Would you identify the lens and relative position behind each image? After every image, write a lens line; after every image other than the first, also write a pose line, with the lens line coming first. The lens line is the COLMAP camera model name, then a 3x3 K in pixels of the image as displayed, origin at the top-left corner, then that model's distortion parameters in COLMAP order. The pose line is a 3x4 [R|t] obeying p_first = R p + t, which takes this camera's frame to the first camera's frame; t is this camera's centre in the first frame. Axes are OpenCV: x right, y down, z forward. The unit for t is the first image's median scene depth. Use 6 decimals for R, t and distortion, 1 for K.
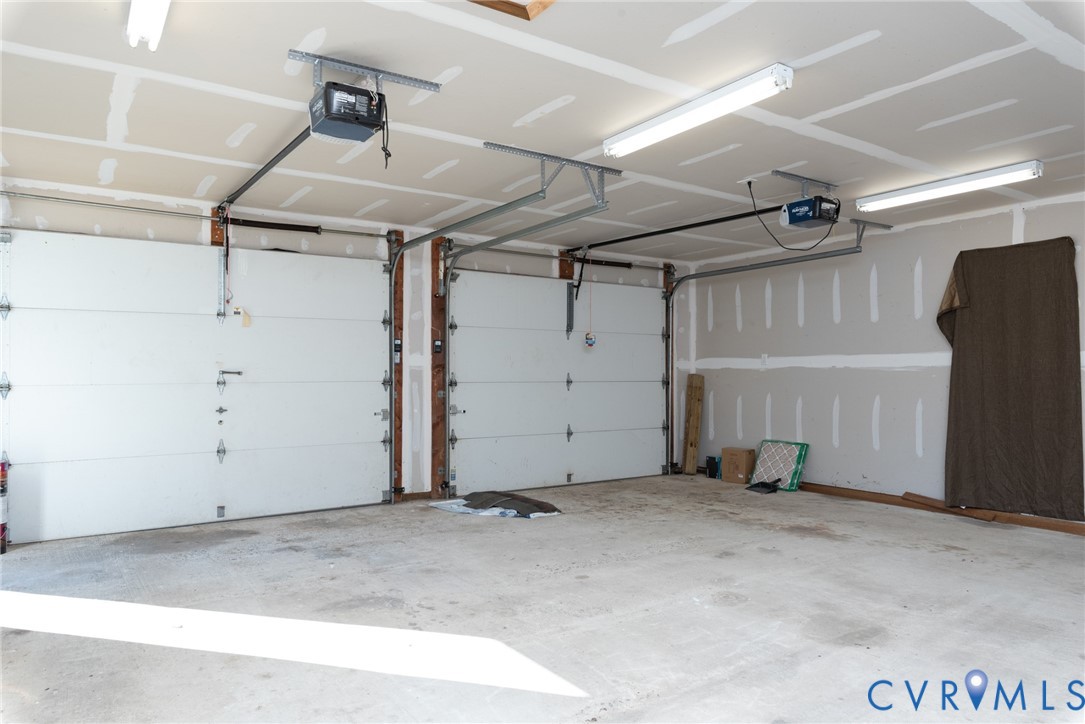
lens RADIAL K [[730.2, 0, 552.0], [0, 730.2, 364.1], [0, 0, 1]] dist [-0.022031, -0.001103]
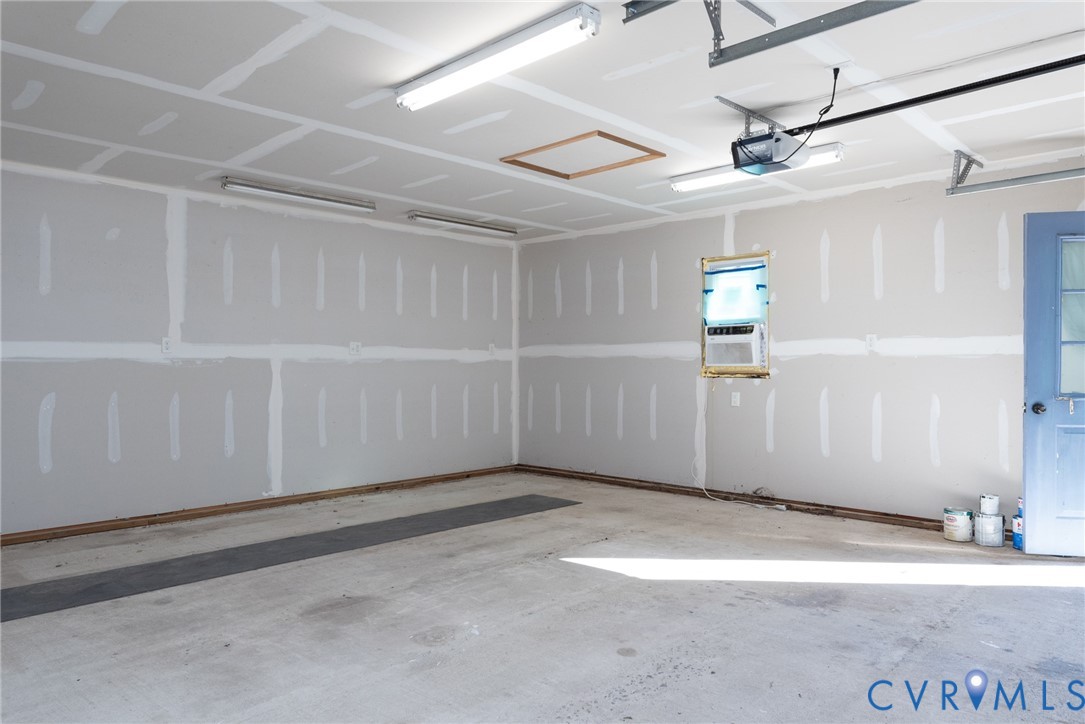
lens RADIAL K [[730.2, 0, 544.6], [0, 730.2, 364.0], [0, 0, 1]] dist [-0.022031, -0.001103]
pose [[-0.980878, 0.001928, -0.194614, 0.291595], [0.005541, 0.999822, -0.018025, 0.026803], [0.194545, -0.018759, -0.980714, 1.909692]]
